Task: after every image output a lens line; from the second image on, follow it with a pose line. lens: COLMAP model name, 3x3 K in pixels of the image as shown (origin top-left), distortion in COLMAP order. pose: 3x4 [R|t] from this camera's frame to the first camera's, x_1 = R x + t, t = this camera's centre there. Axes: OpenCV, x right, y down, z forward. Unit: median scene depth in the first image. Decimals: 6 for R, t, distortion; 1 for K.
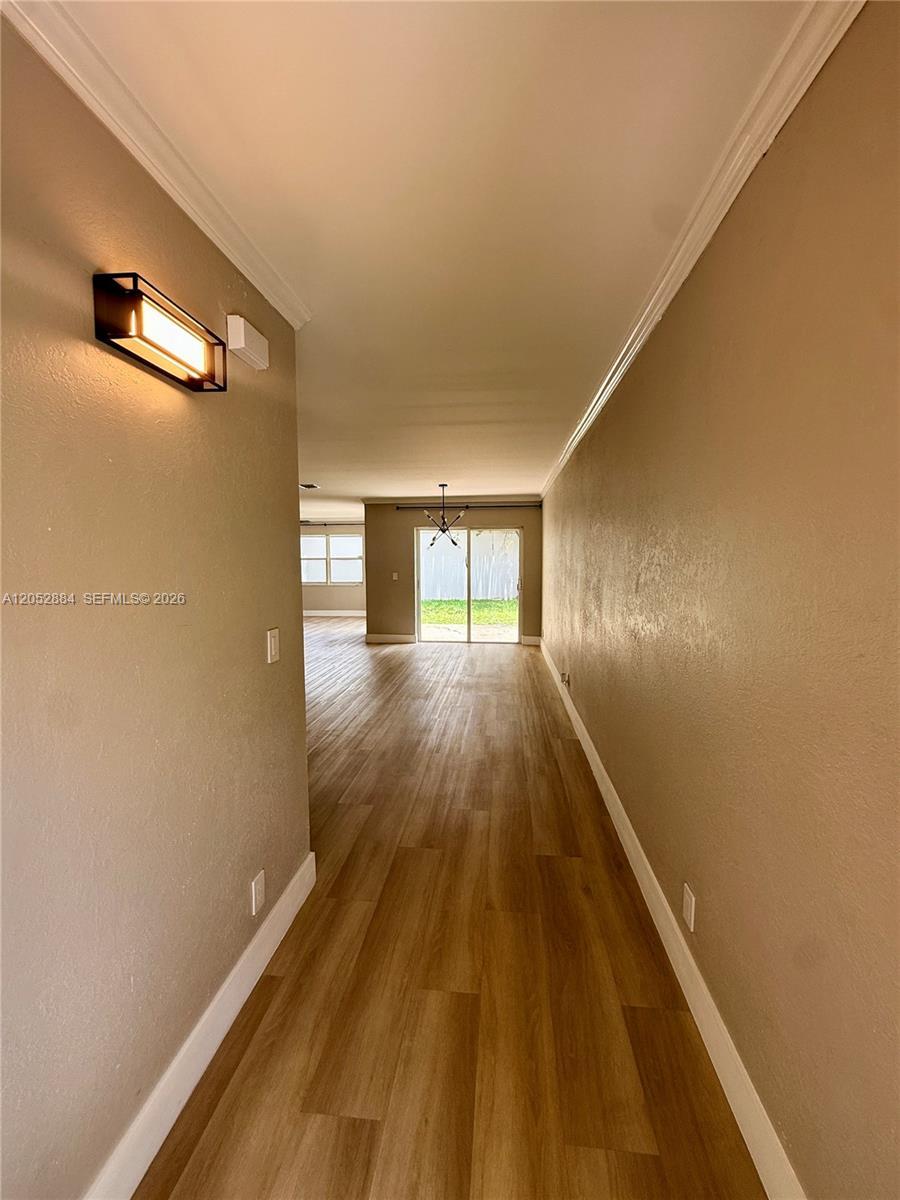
lens RADIAL K [[491.9, 0, 450.0], [0, 491.9, 600.0], [0, 0, 1]] dist [0.009755, -0.000078]
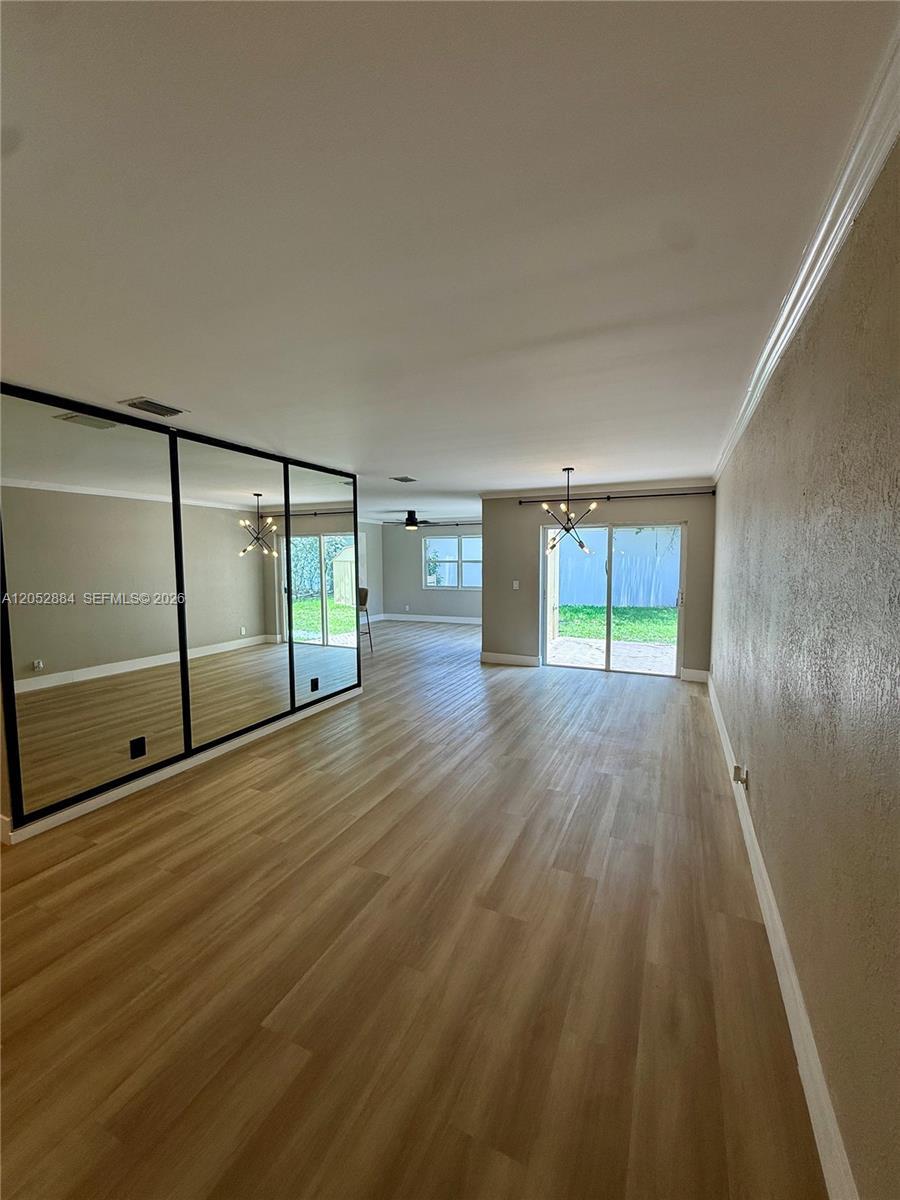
lens RADIAL K [[491.9, 0, 450.0], [0, 491.9, 600.0], [0, 0, 1]] dist [0.009755, -0.000078]
pose [[0.949083, 0.029292, -0.313663, 0.049568], [-0.029148, 0.999562, 0.005151, -0.027144], [0.313676, 0.004254, 0.949521, 0.196202]]
